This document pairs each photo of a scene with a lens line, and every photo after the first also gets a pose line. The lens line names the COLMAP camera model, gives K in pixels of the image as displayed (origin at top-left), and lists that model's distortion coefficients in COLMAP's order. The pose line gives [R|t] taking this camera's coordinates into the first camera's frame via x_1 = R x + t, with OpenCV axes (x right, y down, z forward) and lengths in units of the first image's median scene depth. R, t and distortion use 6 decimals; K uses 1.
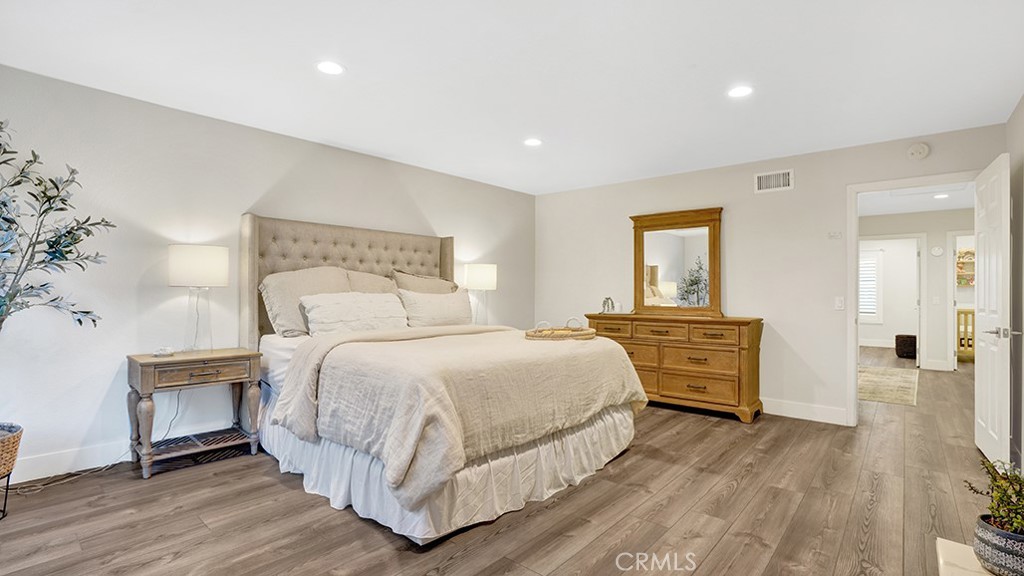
lens RADIAL K [[478.9, 0, 506.0], [0, 478.9, 284.6], [0, 0, 1]] dist [-0.068184, 0.026185]
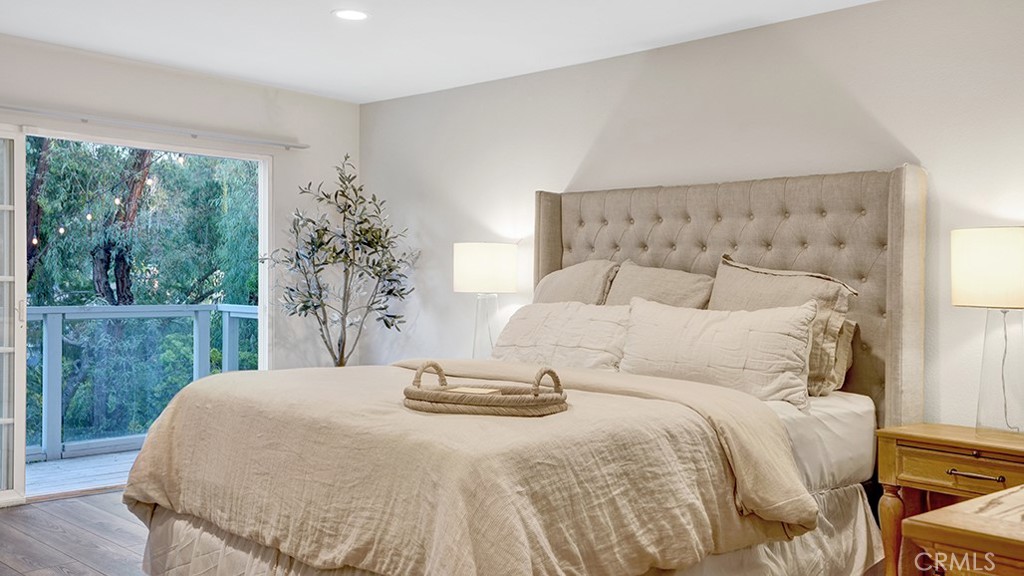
lens RADIAL K [[983.9, 0, 494.8], [0, 983.9, 286.0], [0, 0, 1]] dist [0.091322, 0.000000]
pose [[-0.085549, -0.014751, -0.996225, 1.109481], [-0.013397, 0.999817, -0.013654, 0.017251], [0.996244, 0.012178, -0.085731, 1.215519]]
